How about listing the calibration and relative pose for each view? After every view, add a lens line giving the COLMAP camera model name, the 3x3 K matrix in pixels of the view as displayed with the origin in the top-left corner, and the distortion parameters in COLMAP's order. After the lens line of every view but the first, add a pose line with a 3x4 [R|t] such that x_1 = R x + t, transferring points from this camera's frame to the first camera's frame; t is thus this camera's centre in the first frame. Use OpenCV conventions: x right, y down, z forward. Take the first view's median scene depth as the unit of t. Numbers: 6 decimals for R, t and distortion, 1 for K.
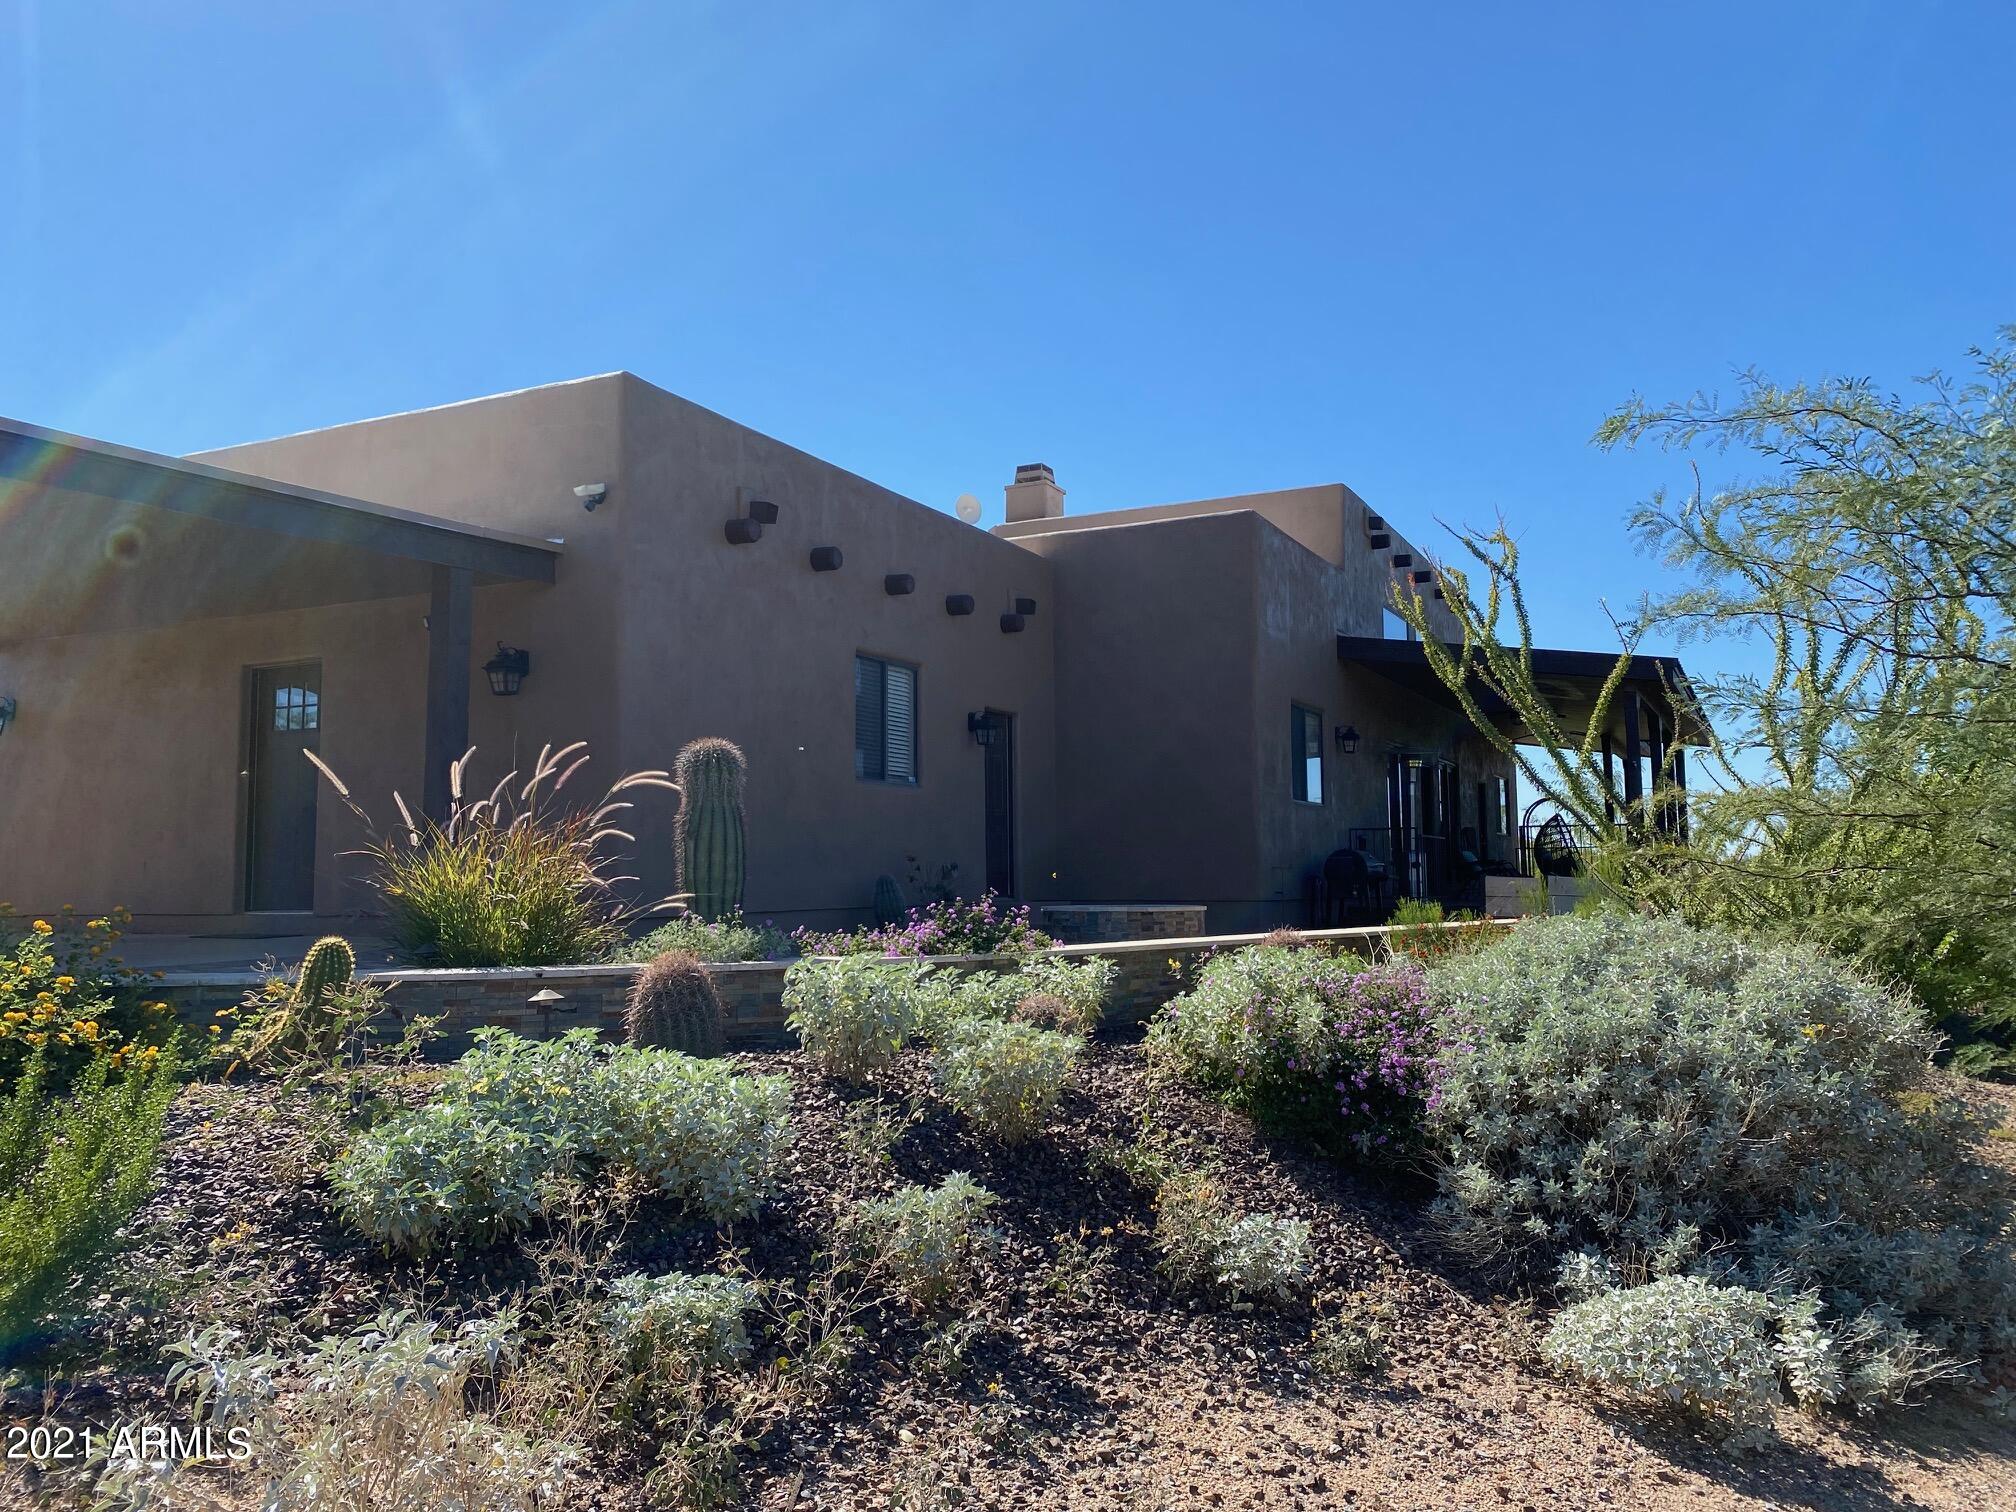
lens RADIAL K [[1577.5, 0, 1008.0], [0, 1577.5, 756.0], [0, 0, 1]] dist [0.006840, -0.001283]
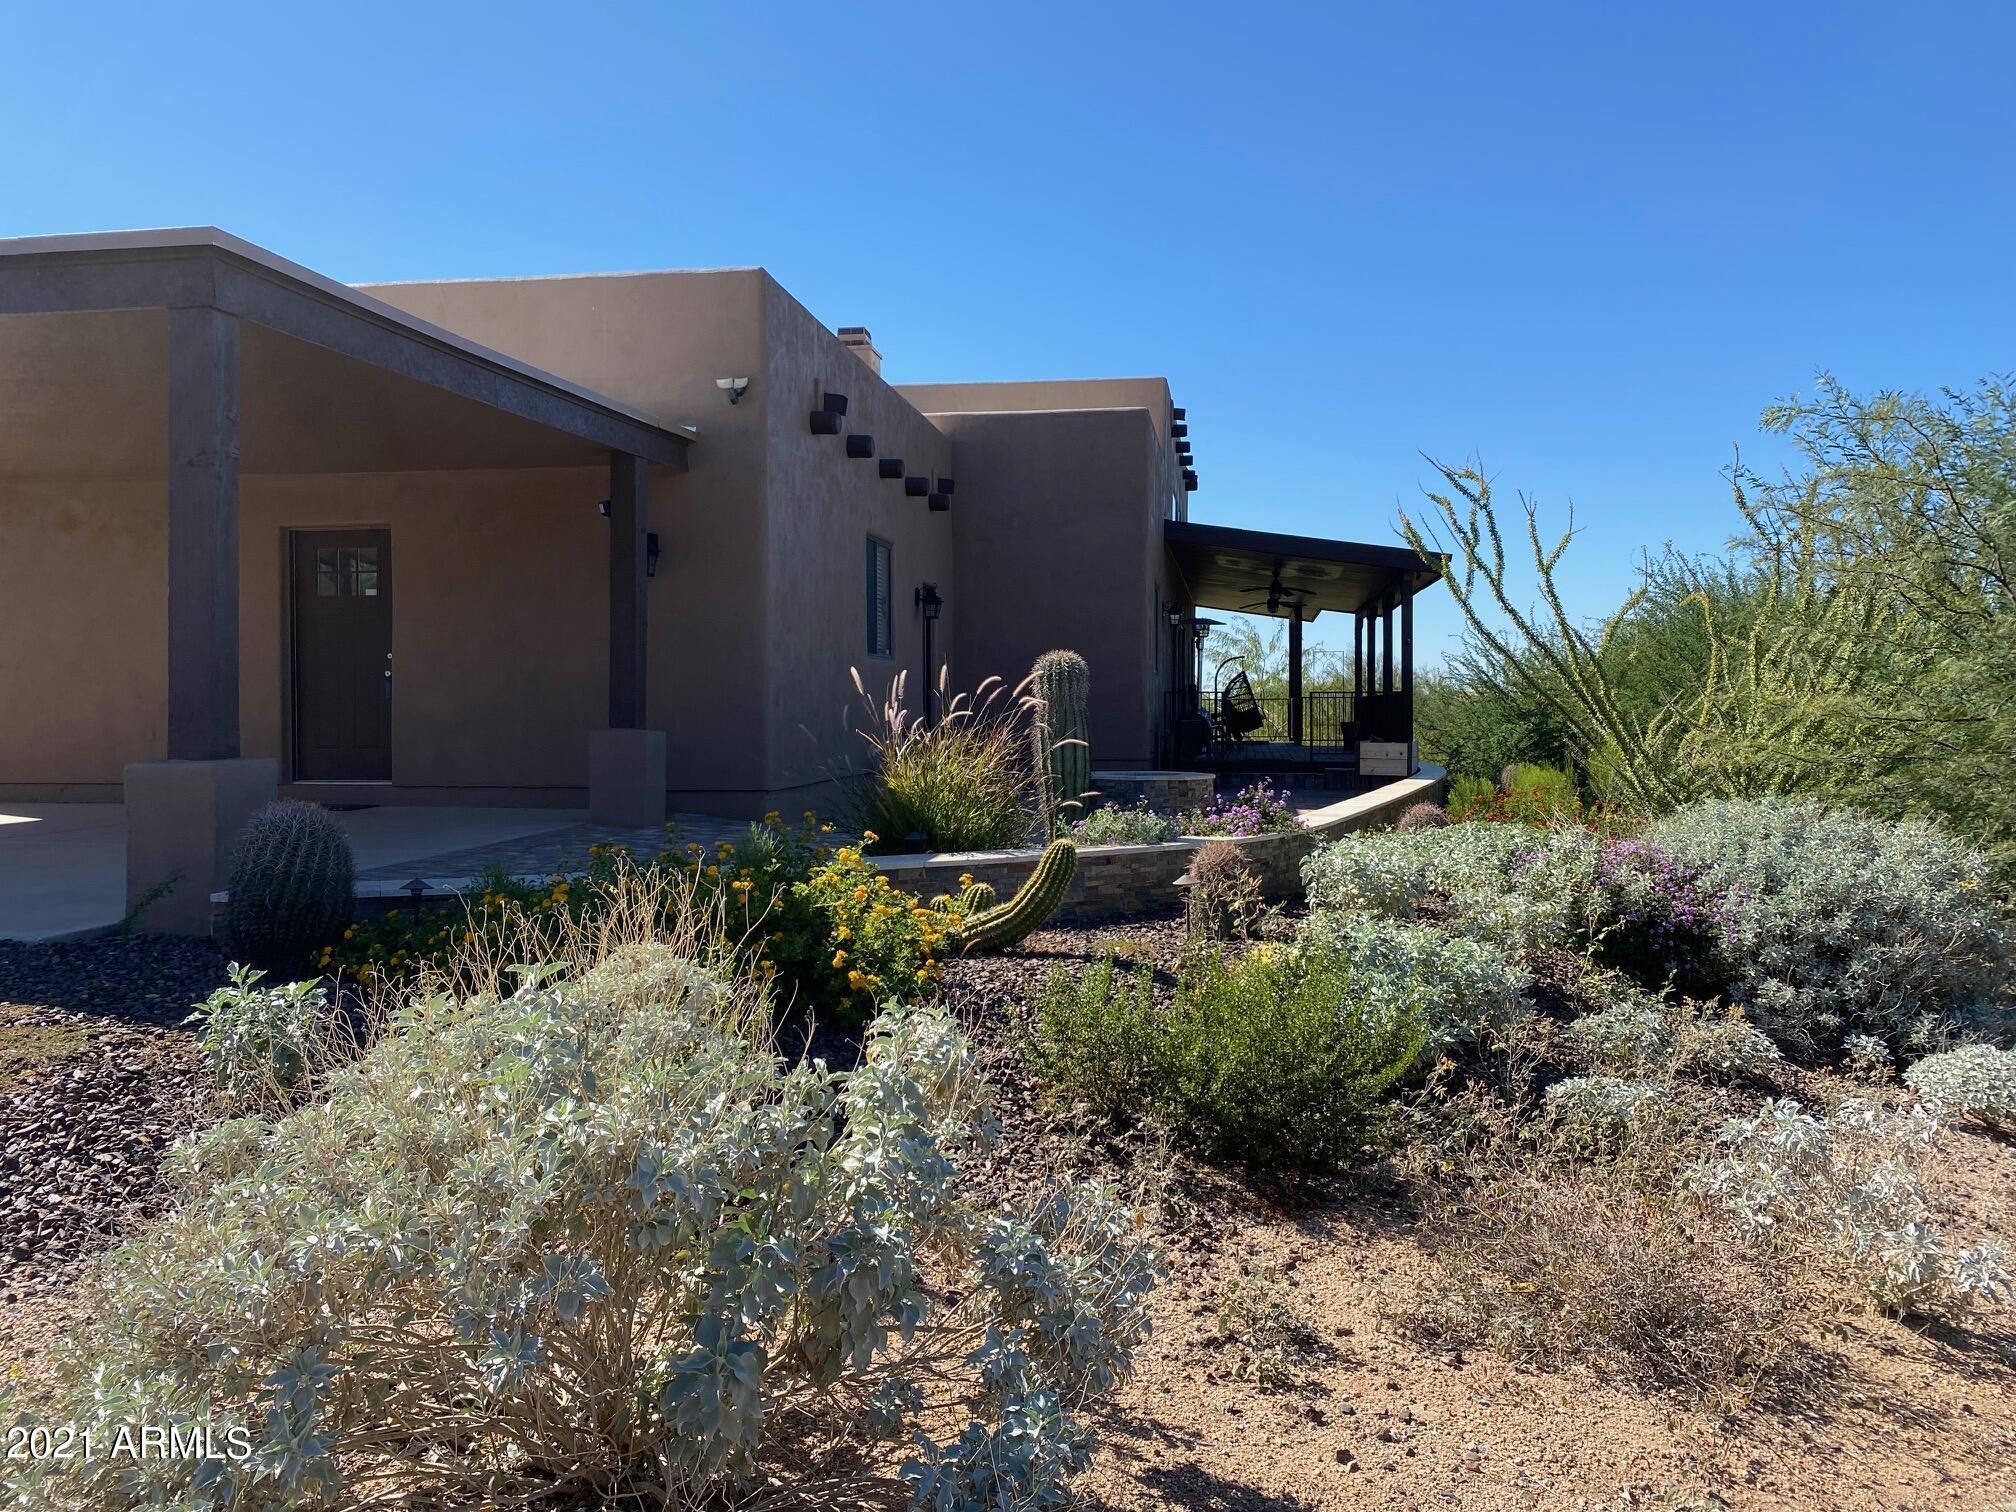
lens RADIAL K [[1598.3, 0, 1008.0], [0, 1598.3, 756.0], [0, 0, 1]] dist [-0.000639, -0.001960]
pose [[0.955441, 0.000820, 0.295180, -0.544341], [-0.031977, 0.994399, 0.100742, -0.048195], [-0.293444, -0.105692, 0.950116, -0.112514]]
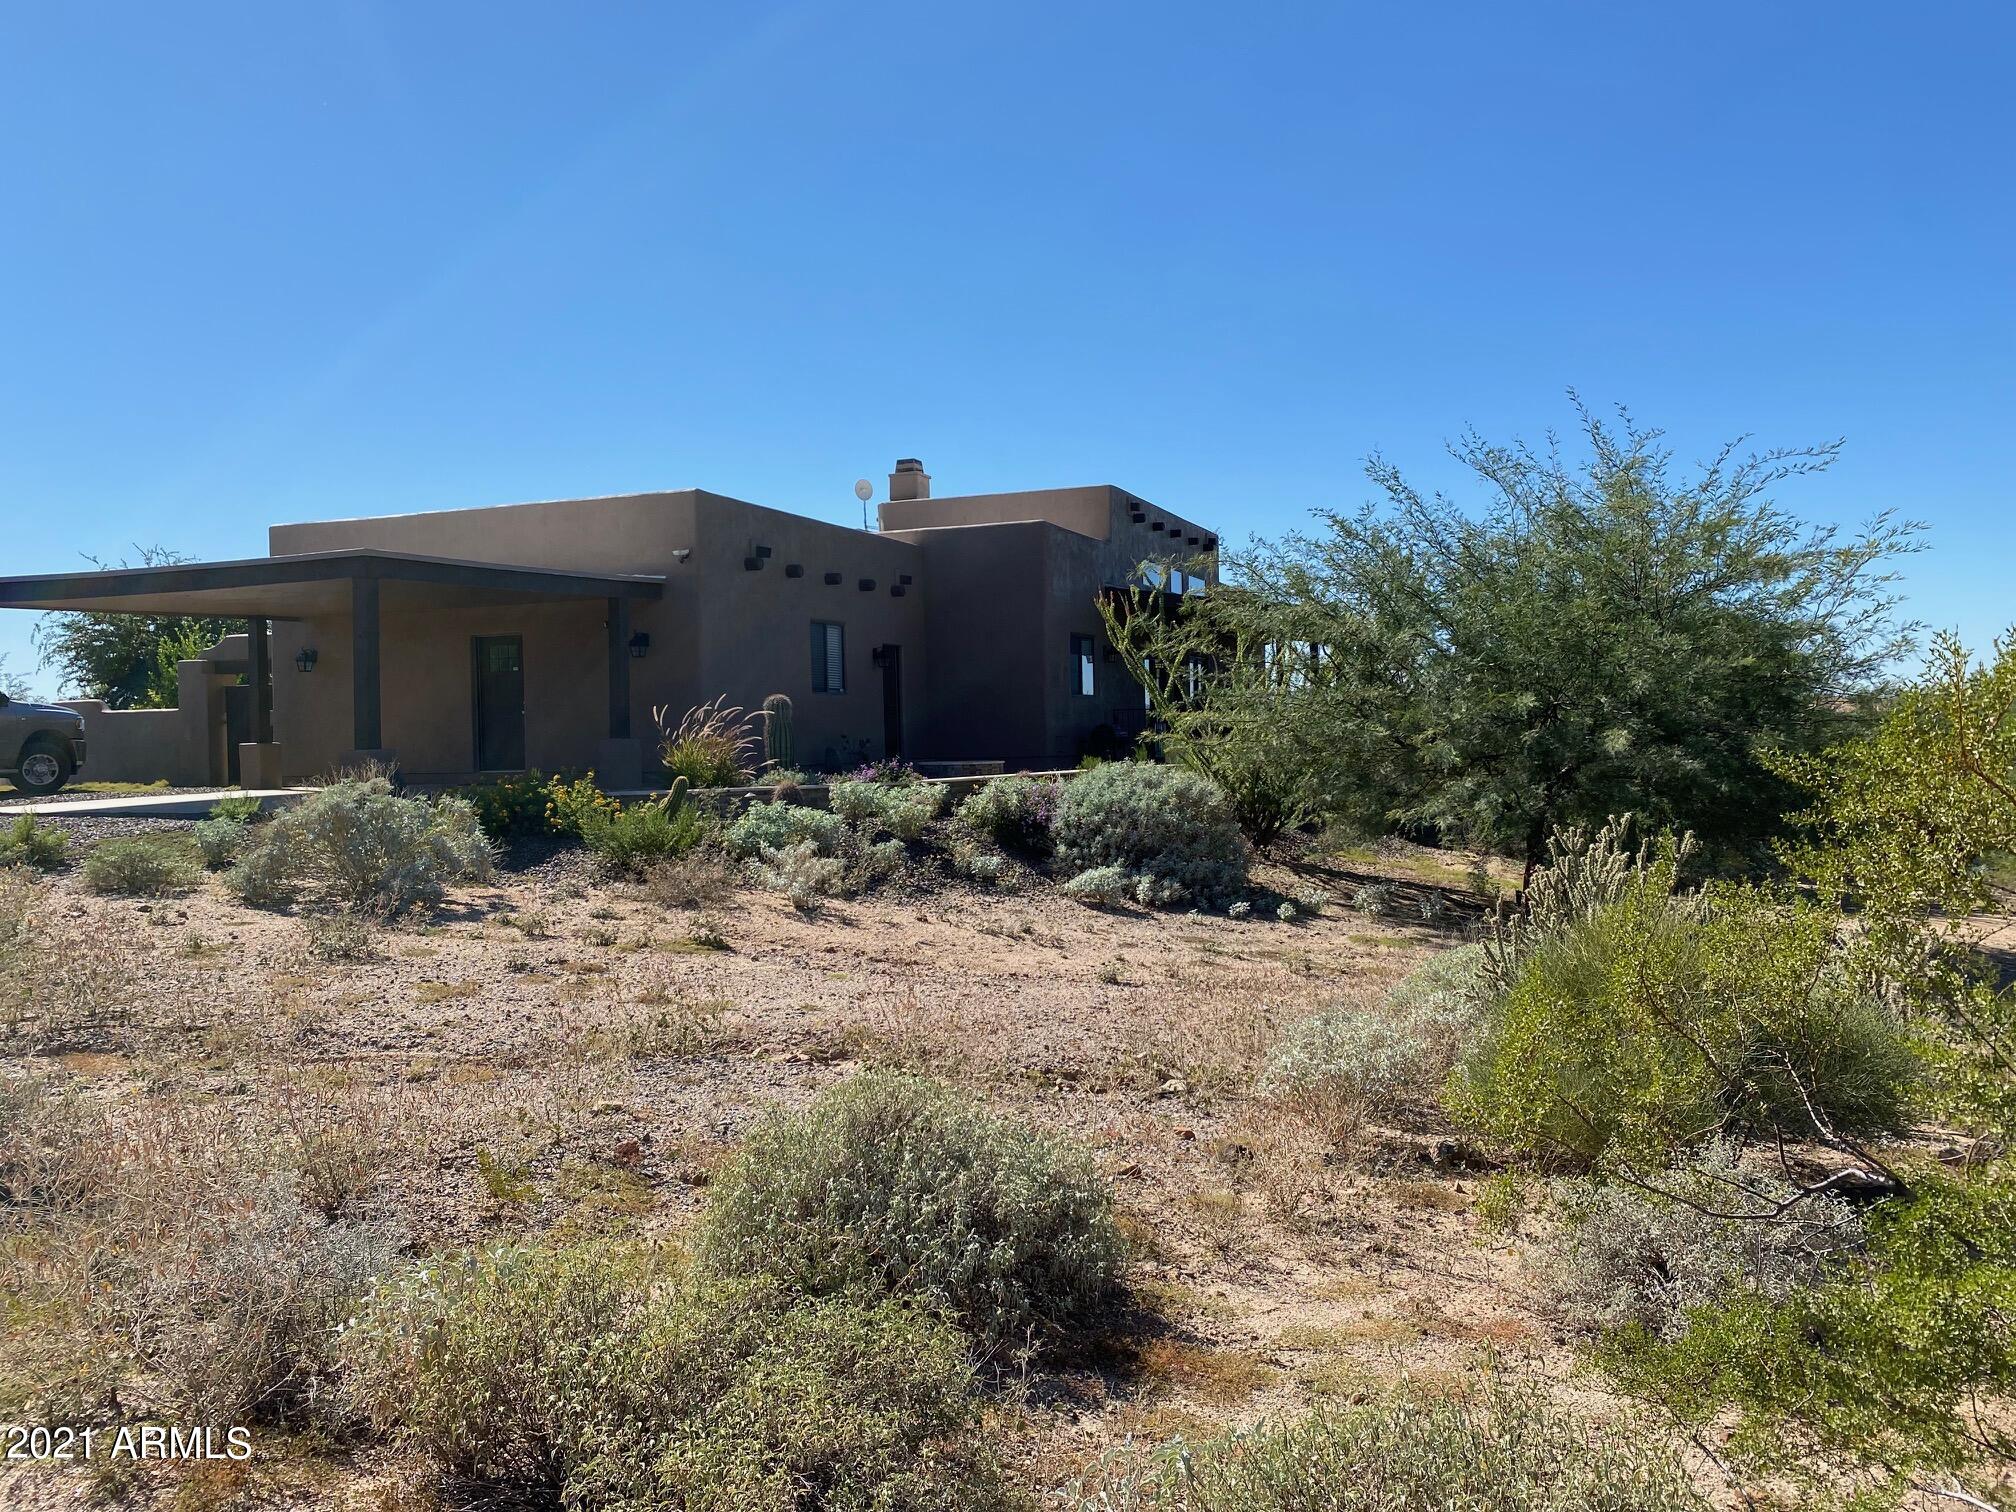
lens RADIAL K [[1577.5, 0, 1008.0], [0, 1577.5, 756.0], [0, 0, 1]] dist [0.006840, -0.001283]
pose [[0.996844, -0.015948, 0.077770, -0.027182], [0.008765, 0.995735, 0.091846, -0.126749], [-0.078903, -0.090874, 0.992732, -1.320667]]
